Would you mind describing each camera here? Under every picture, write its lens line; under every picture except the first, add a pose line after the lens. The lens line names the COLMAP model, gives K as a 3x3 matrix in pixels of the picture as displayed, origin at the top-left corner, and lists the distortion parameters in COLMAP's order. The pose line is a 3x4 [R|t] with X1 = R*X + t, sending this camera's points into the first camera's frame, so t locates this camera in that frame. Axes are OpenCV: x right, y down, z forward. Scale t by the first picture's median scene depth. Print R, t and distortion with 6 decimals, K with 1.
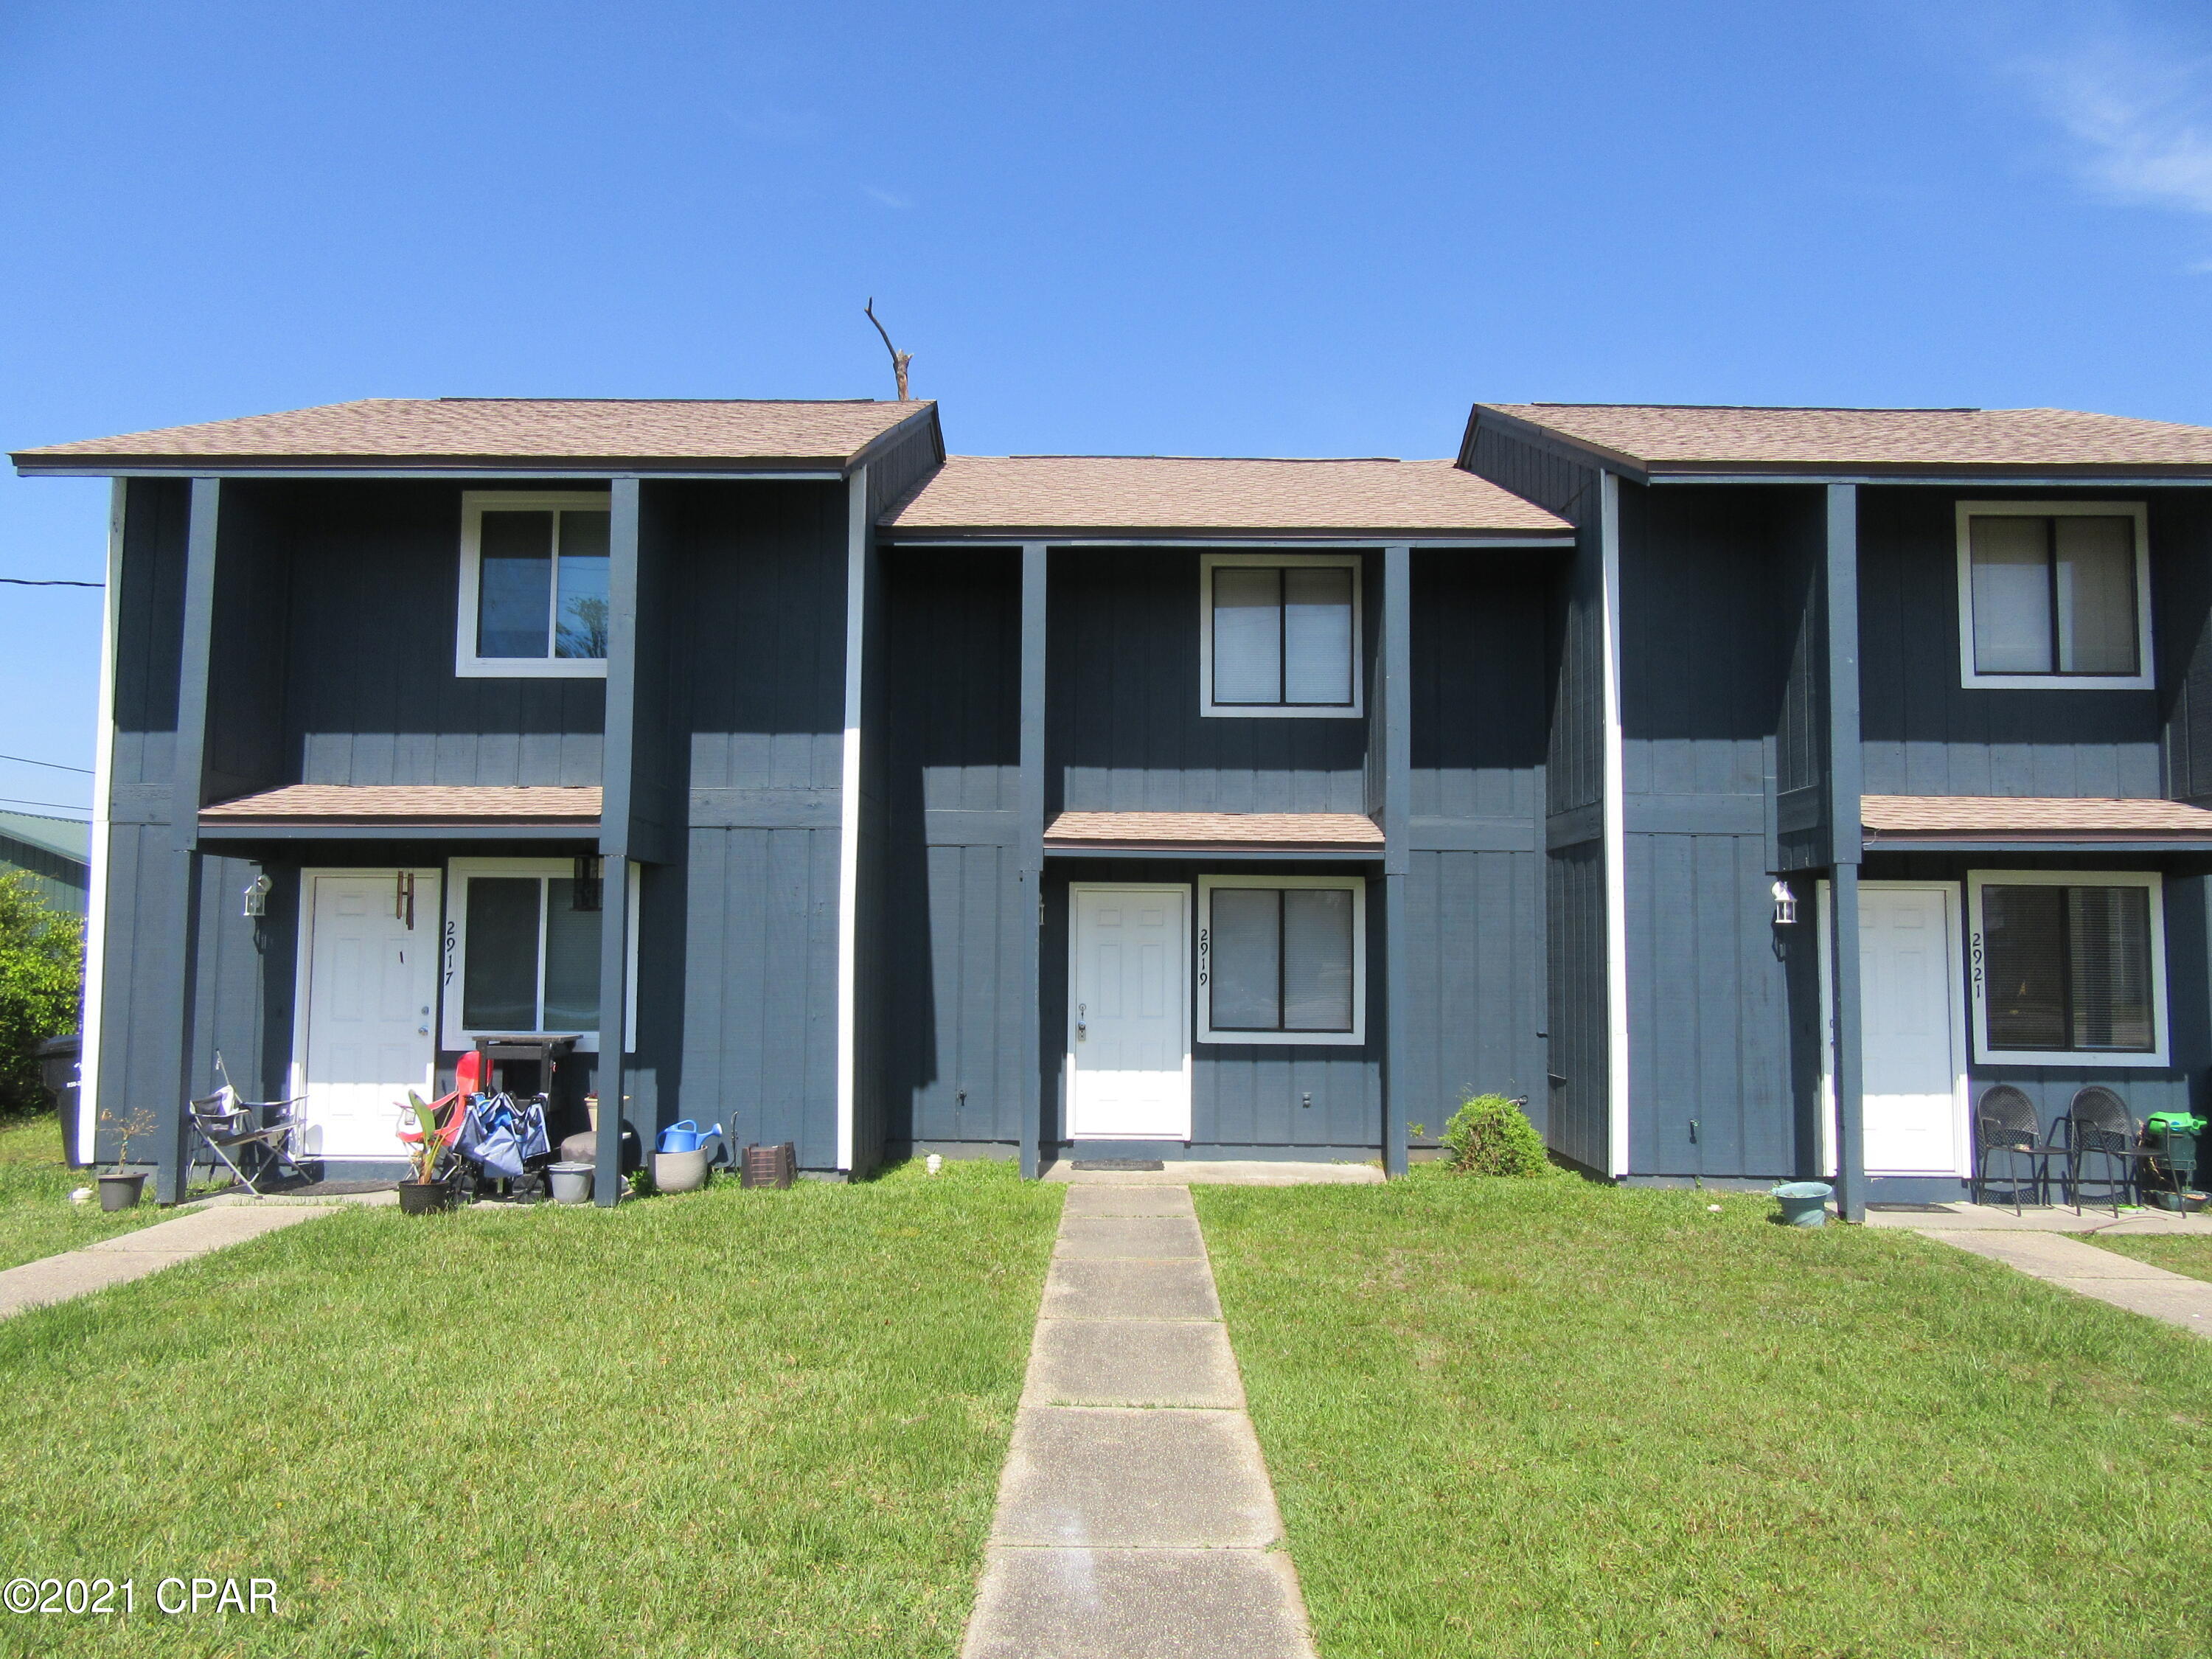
lens RADIAL K [[1675.3, 0, 1110.1], [0, 1675.3, 822.3], [0, 0, 1]] dist [0.010434, 0.003262]
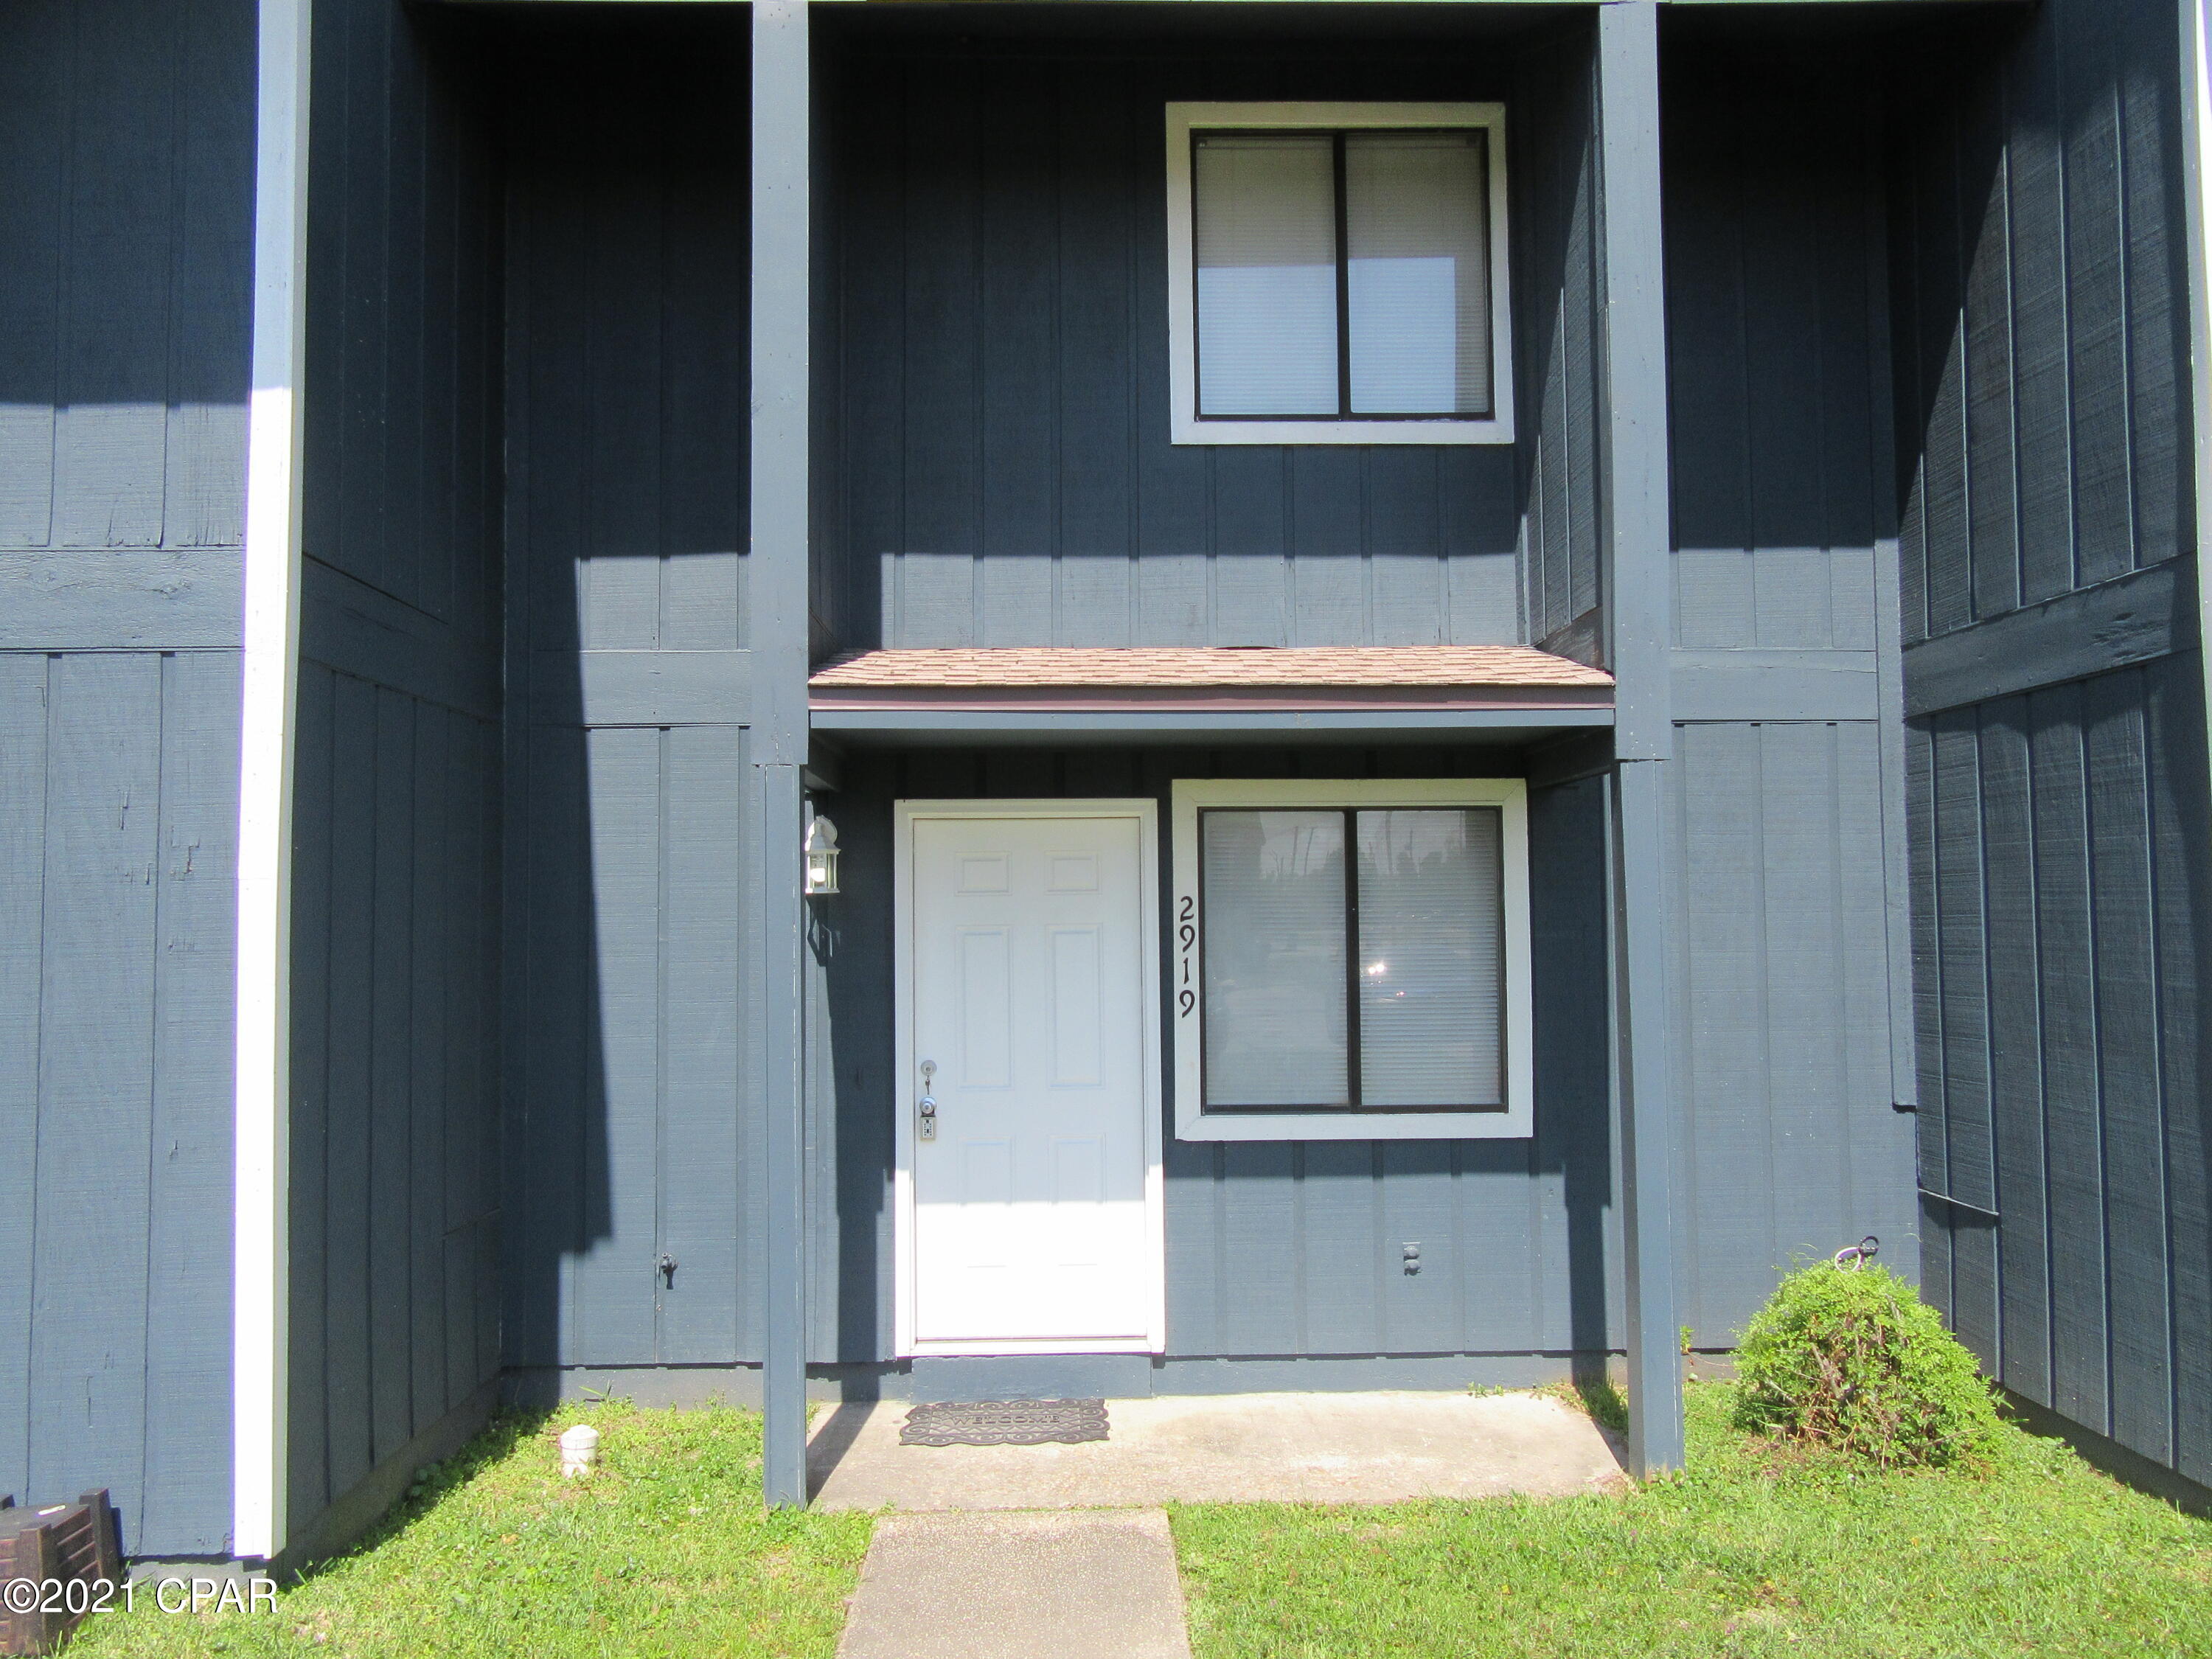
lens RADIAL K [[1675.3, 0, 1110.1], [0, 1675.3, 822.3], [0, 0, 1]] dist [0.010434, 0.003262]
pose [[0.999254, -0.016664, 0.034849, 0.019048], [0.015958, 0.999663, 0.020454, 0.033442], [-0.035178, -0.019883, 0.999183, 0.537280]]
